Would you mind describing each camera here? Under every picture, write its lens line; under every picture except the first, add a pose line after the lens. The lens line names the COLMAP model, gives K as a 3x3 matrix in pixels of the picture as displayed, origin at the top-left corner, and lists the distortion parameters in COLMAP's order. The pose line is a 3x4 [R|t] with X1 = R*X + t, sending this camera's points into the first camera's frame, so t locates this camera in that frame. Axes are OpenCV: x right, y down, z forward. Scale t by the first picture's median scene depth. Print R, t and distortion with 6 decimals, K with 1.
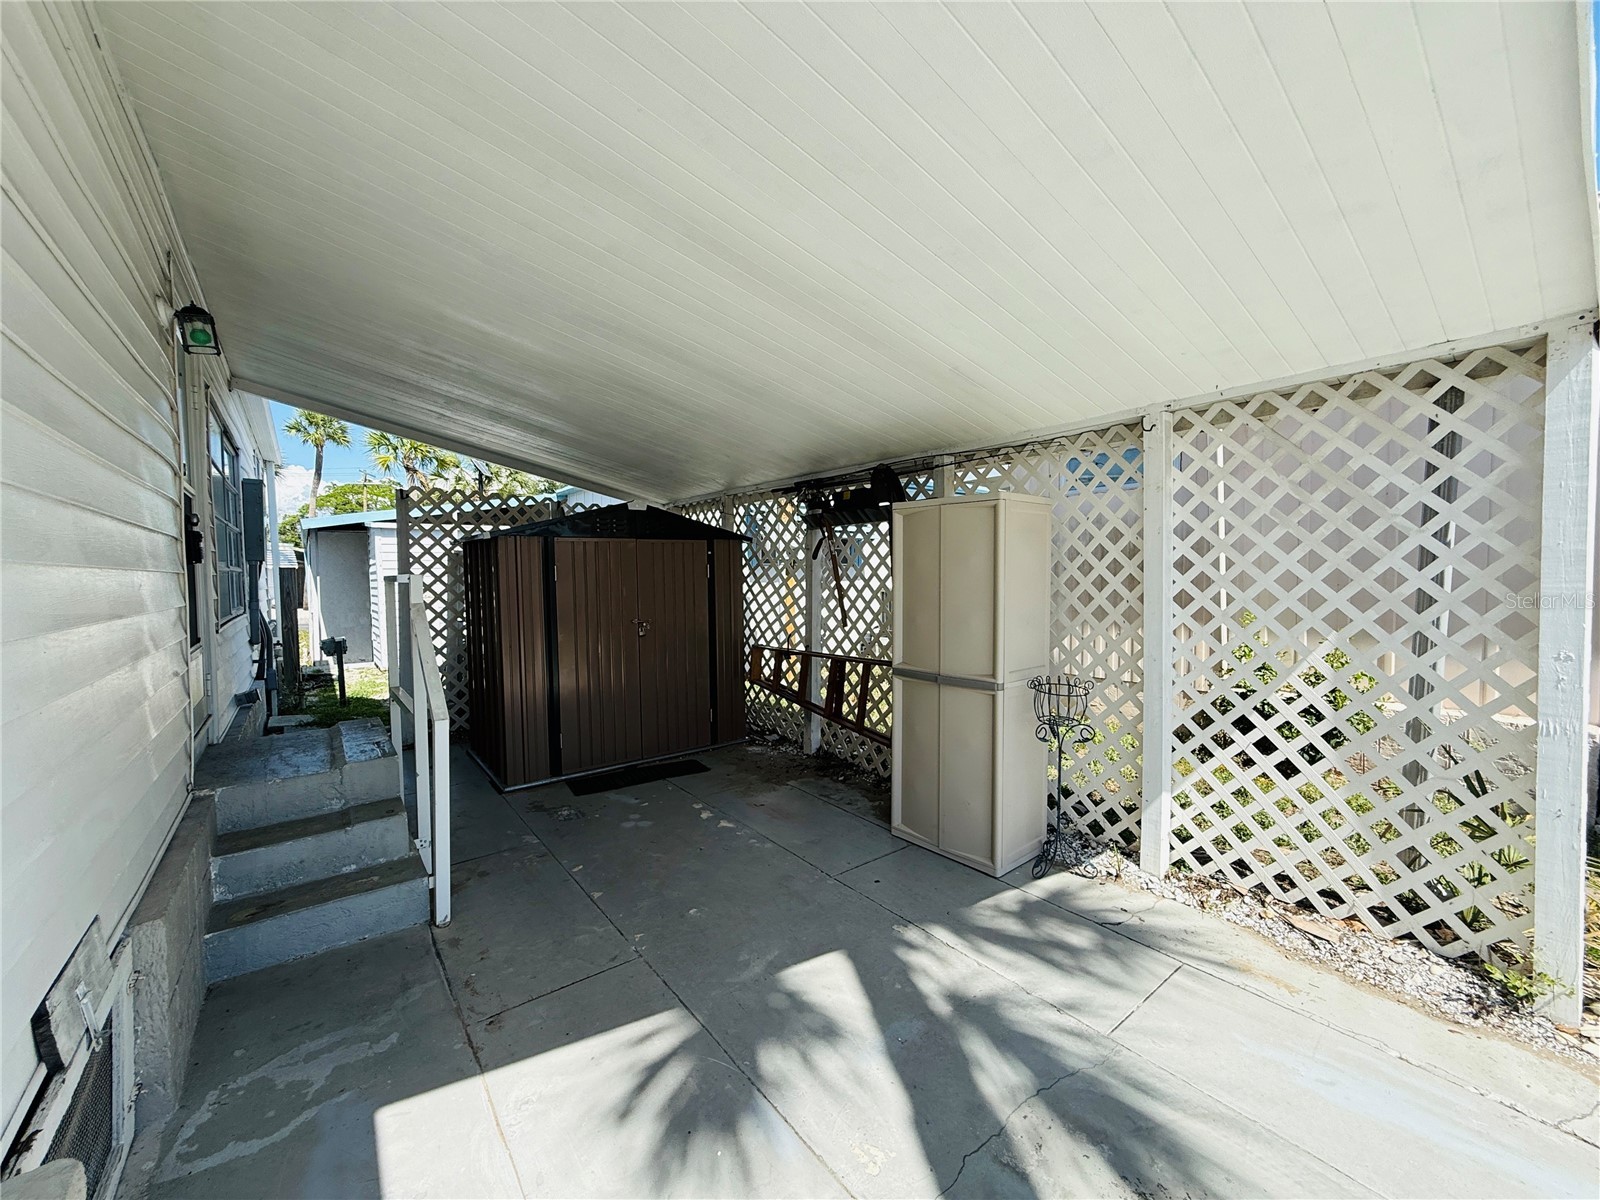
lens RADIAL K [[637.3, 0, 795.2], [0, 637.3, 600.2], [0, 0, 1]] dist [-0.001595, 0.000560]
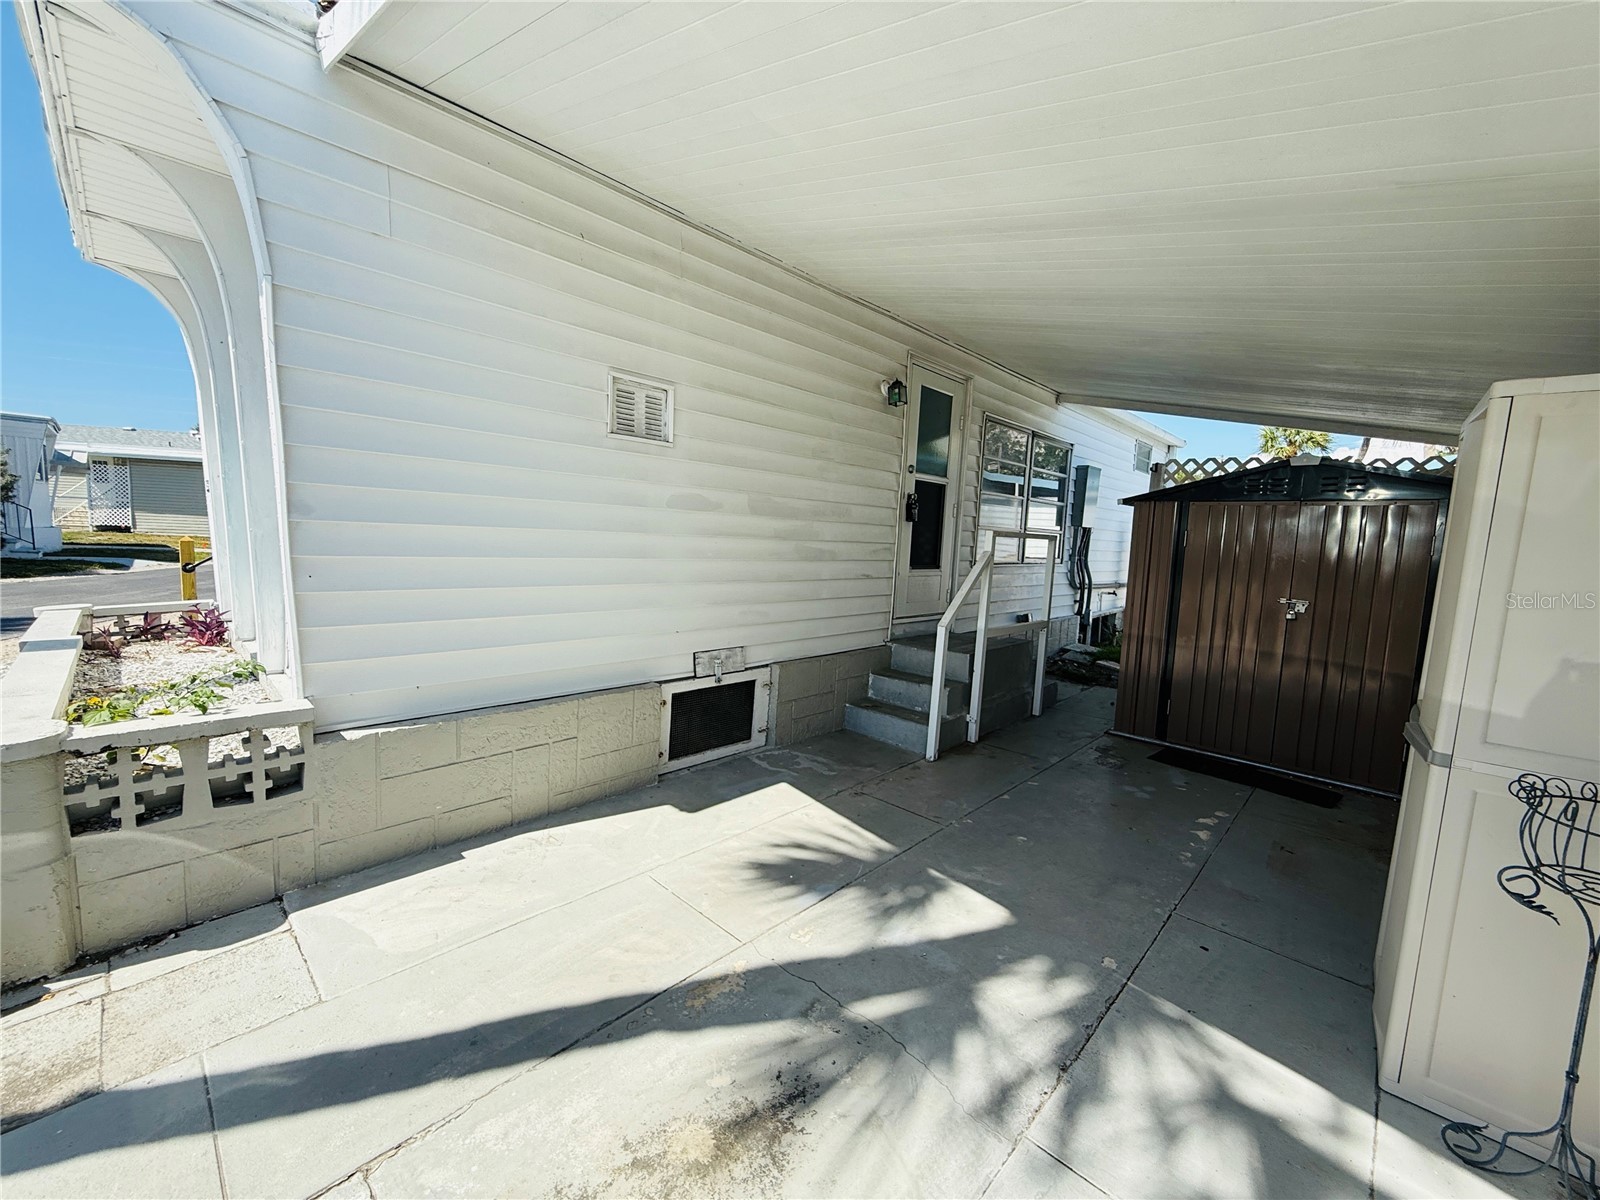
lens RADIAL K [[637.3, 0, 795.2], [0, 637.3, 600.2], [0, 0, 1]] dist [-0.001595, 0.000560]
pose [[0.138685, 0.120596, -0.982966, 0.599043], [-0.086345, 0.990251, 0.109307, -0.003316], [0.986565, 0.069715, 0.147746, 0.310833]]
